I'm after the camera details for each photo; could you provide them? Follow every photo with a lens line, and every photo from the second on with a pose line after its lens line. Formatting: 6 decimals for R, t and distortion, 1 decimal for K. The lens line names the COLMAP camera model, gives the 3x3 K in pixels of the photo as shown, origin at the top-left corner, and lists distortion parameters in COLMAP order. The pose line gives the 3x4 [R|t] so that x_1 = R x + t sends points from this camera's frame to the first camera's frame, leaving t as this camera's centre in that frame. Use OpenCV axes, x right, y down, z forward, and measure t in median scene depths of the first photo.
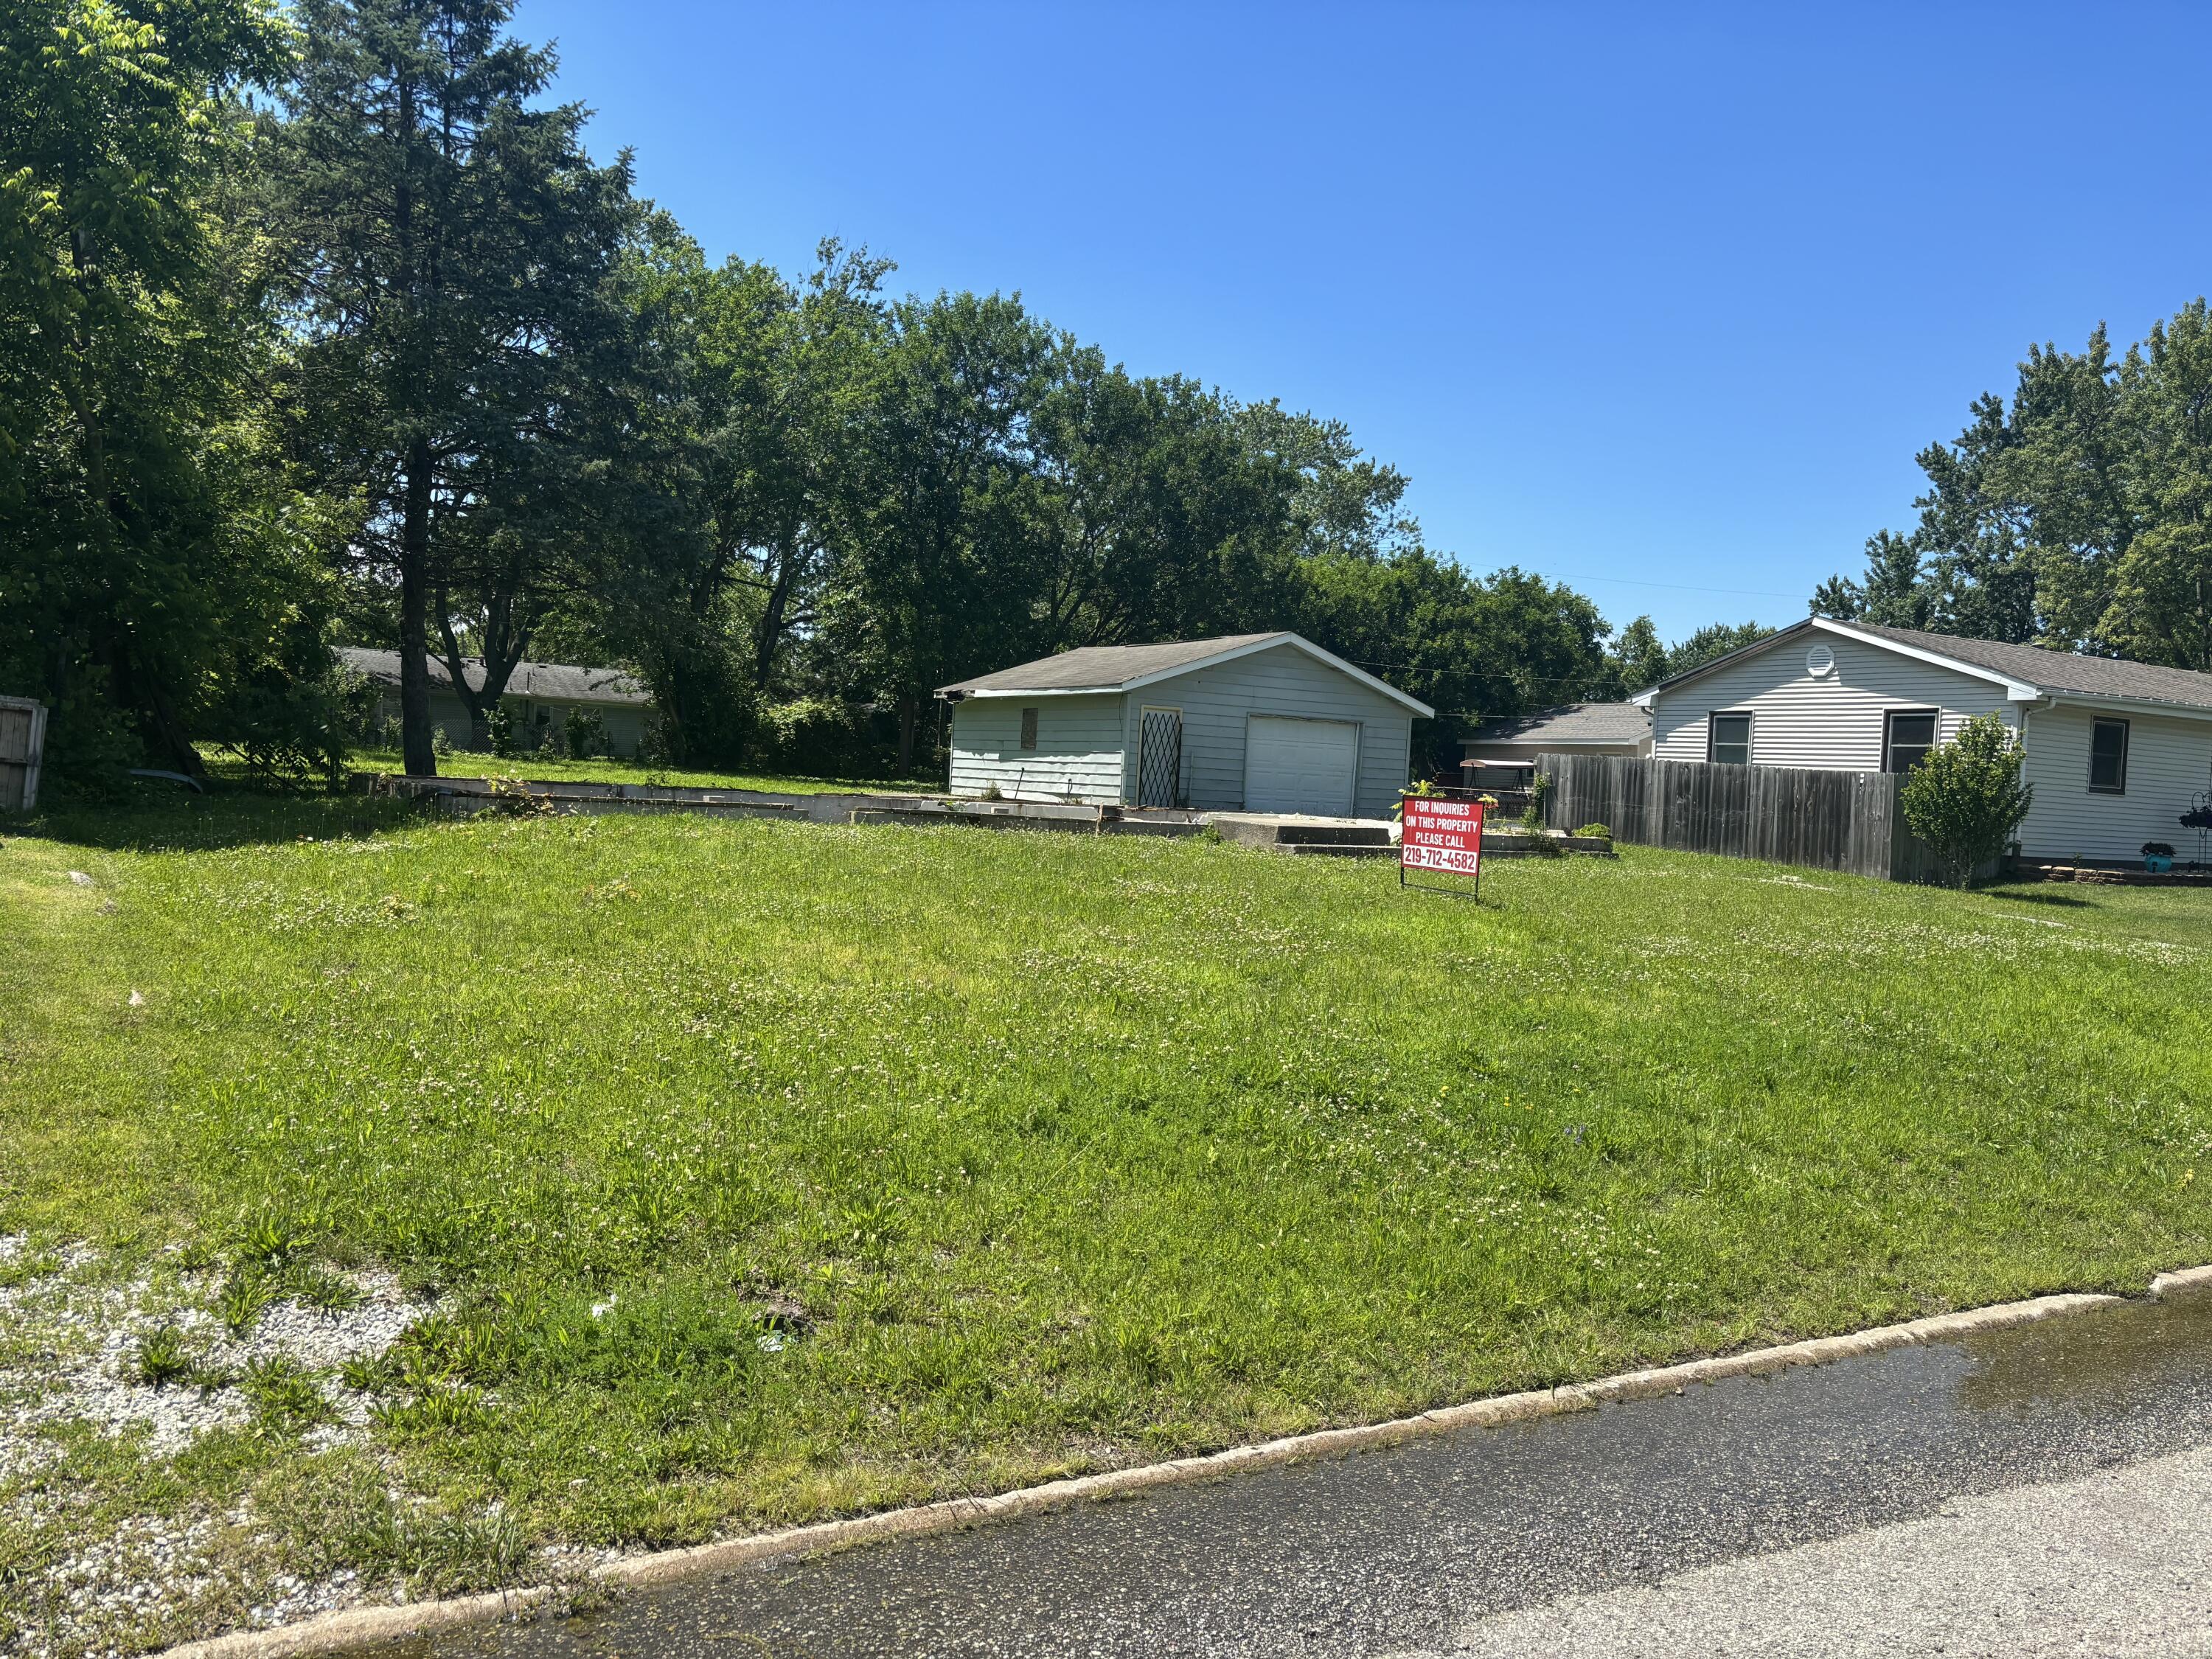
lens RADIAL K [[1672.8, 0, 1091.5], [0, 1672.8, 829.9], [0, 0, 1]] dist [0.054194, -0.055874]
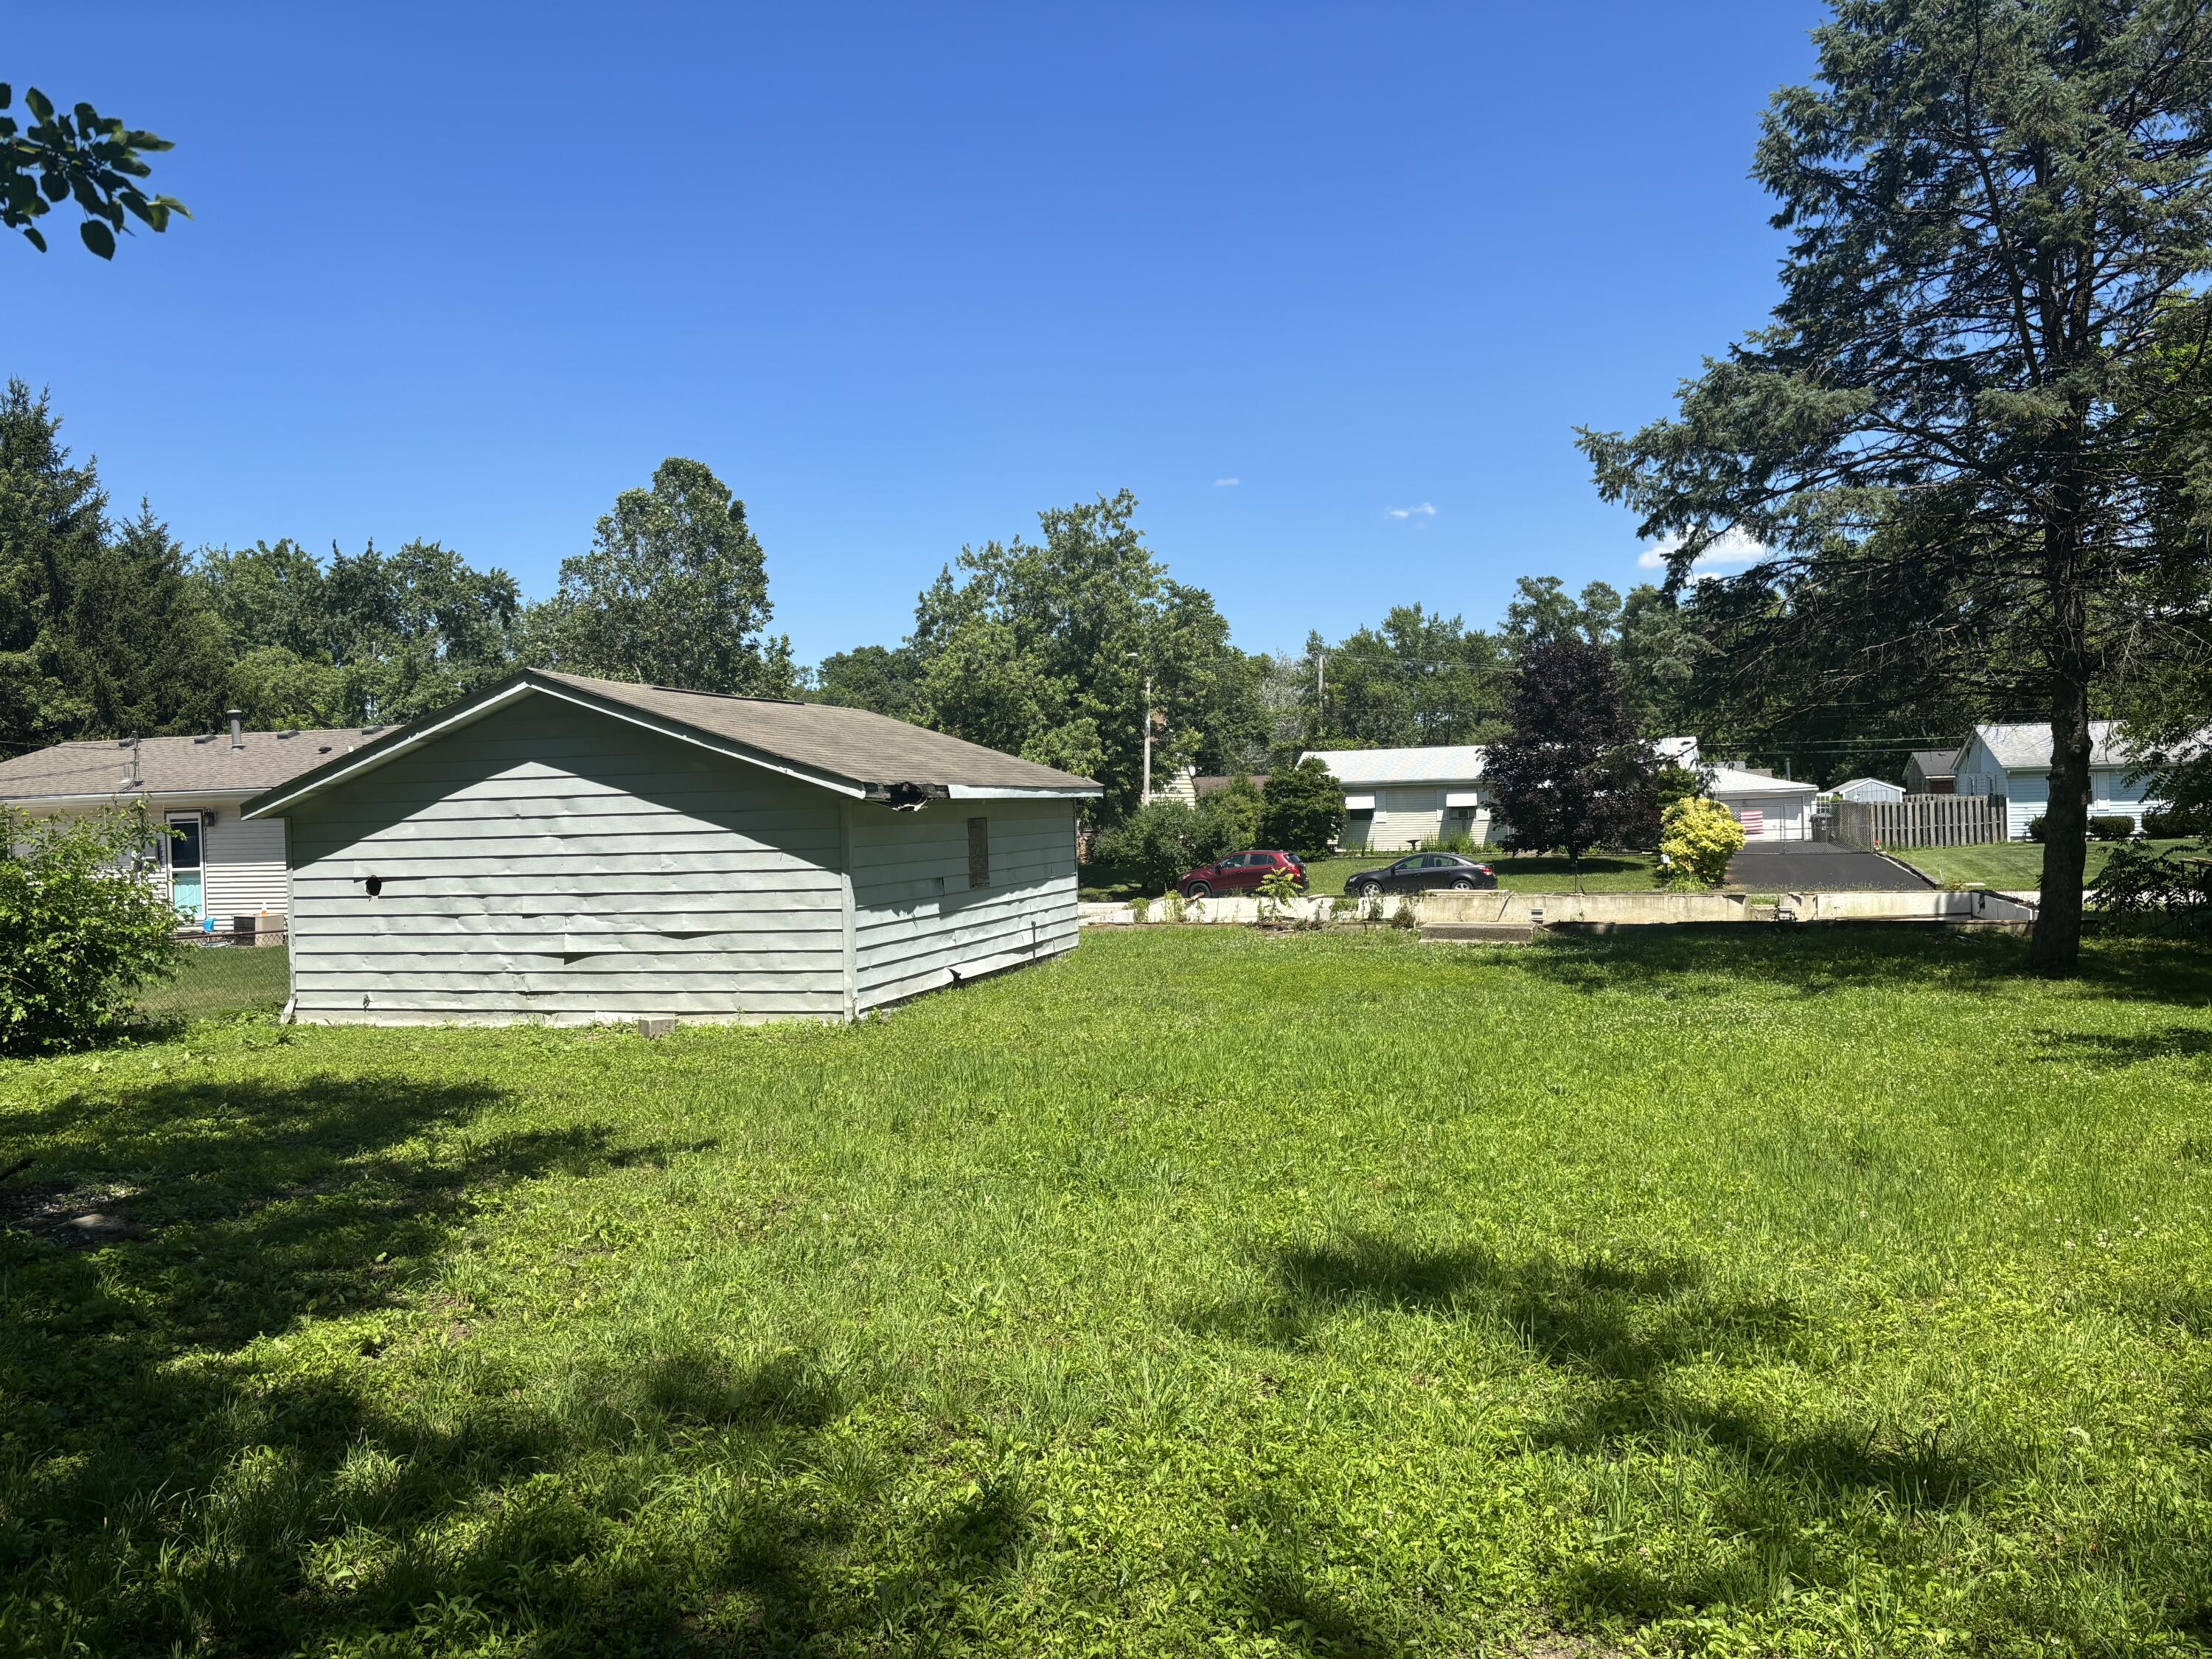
lens RADIAL K [[1679.0, 0, 1095.7], [0, 1679.0, 823.2], [0, 0, 1]] dist [0.050935, -0.054242]
pose [[-0.696514, -0.033341, 0.716768, -0.341759], [0.021001, 0.997545, 0.066809, -0.076267], [-0.717236, 0.061586, -0.694104, 0.961775]]
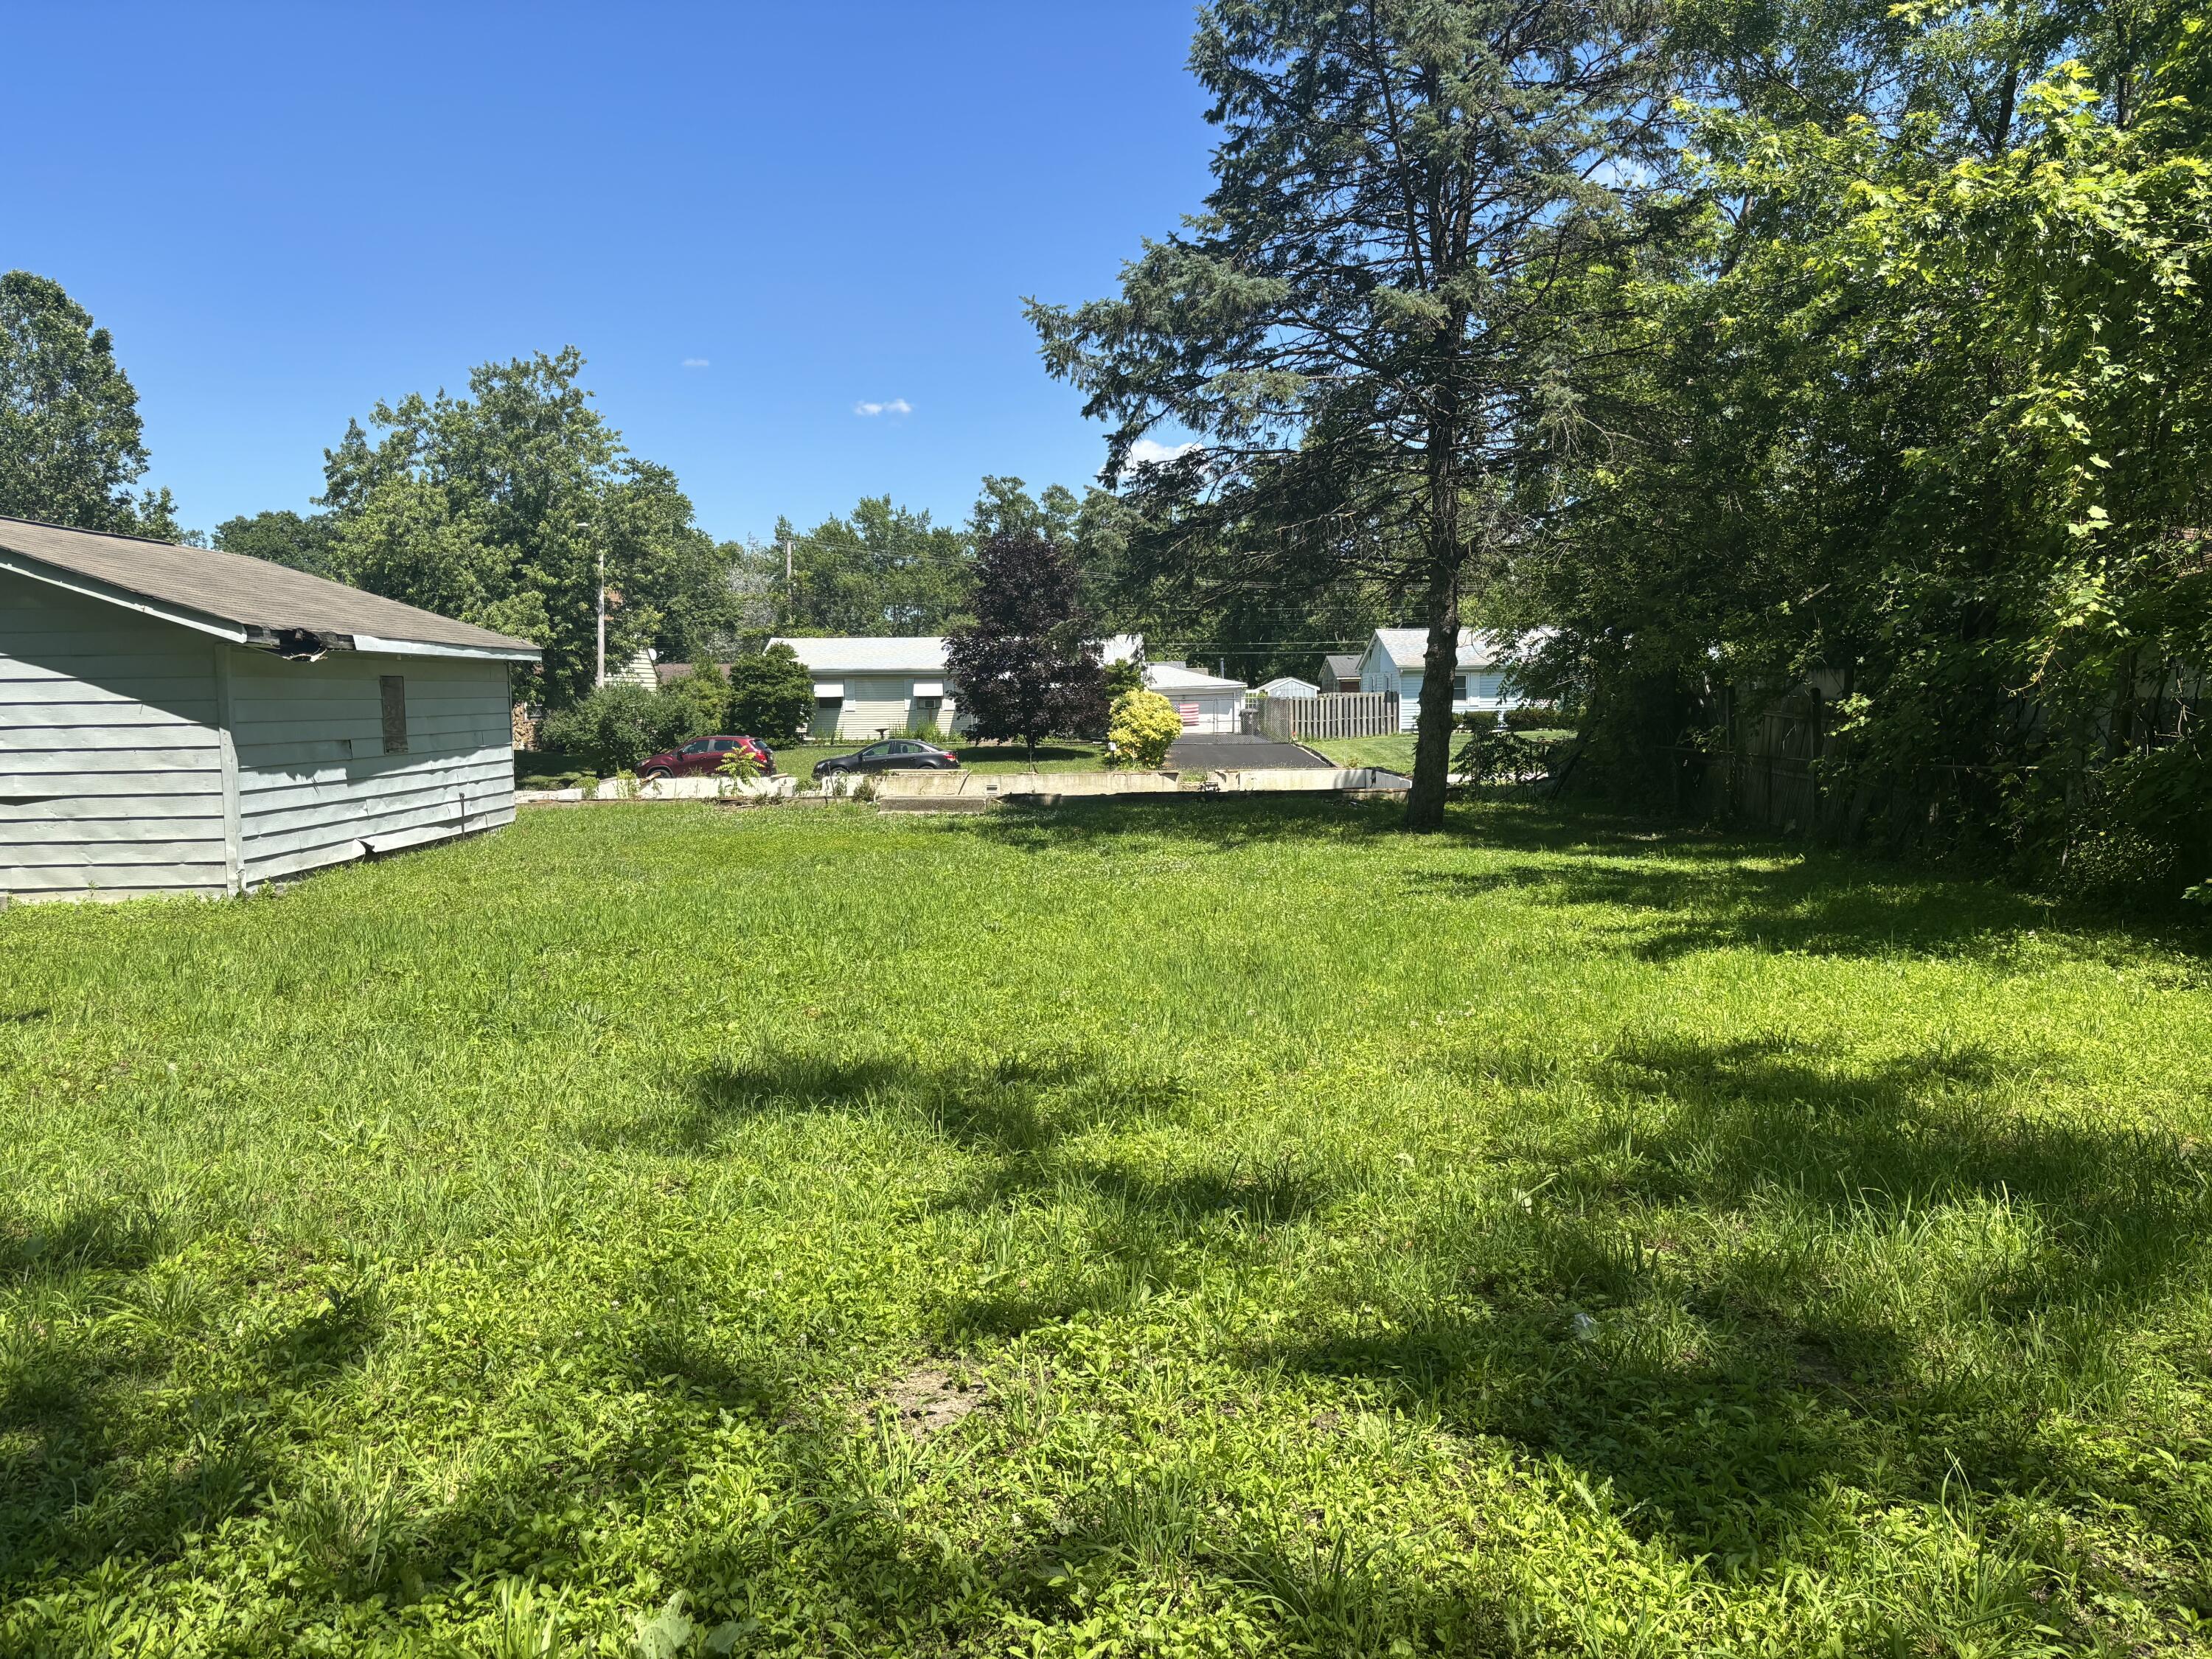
lens RADIAL K [[1674.4, 0, 1106.0], [0, 1674.4, 829.5], [0, 0, 1]] dist [0.056741, -0.056944]
pose [[-0.885290, -0.072779, 0.459309, -0.343567], [-0.012836, 0.991126, 0.132306, -0.068863], [-0.464862, 0.111234, -0.878368, 0.957876]]
